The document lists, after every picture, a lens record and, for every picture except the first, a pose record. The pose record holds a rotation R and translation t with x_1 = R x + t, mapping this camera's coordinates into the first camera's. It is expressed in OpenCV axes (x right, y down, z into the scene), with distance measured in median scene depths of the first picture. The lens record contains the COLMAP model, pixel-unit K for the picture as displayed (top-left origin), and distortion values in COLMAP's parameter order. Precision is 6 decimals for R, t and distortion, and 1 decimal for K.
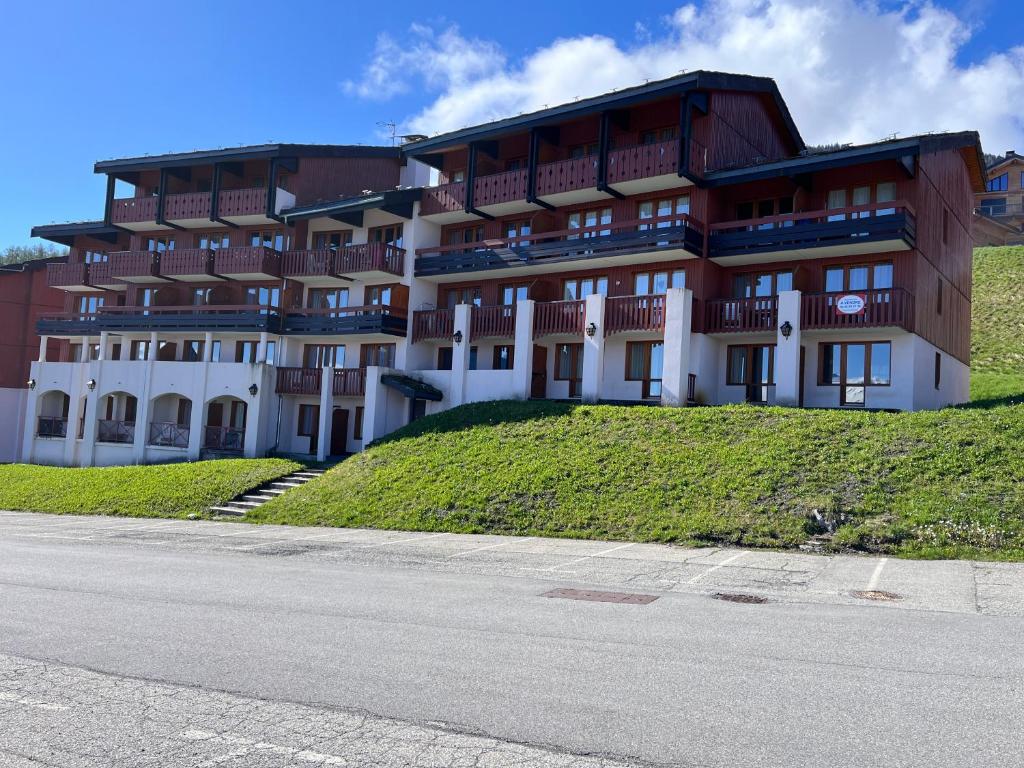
lens RADIAL K [[834.8, 0, 511.1], [0, 834.8, 357.7], [0, 0, 1]] dist [0.063444, -0.003446]
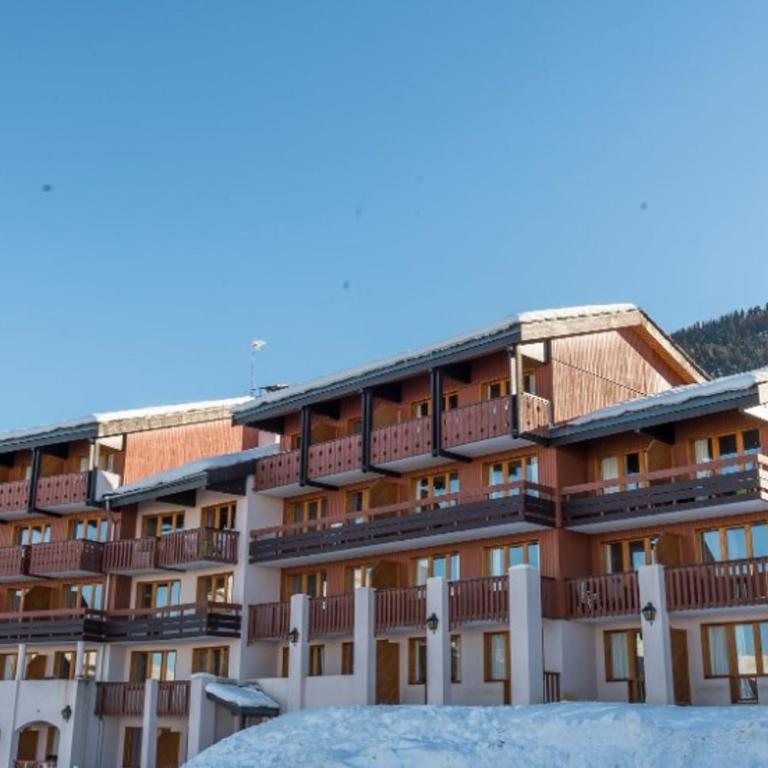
lens RADIAL K [[1118.3, 0, 384.0], [0, 1118.3, 384.0], [0, 0, 1]] dist [0.081625, -0.217137]
pose [[0.991581, -0.070686, -0.108492, 0.153973], [0.043711, 0.971399, -0.233394, -0.003276], [0.121887, 0.226687, 0.966311, -0.117019]]
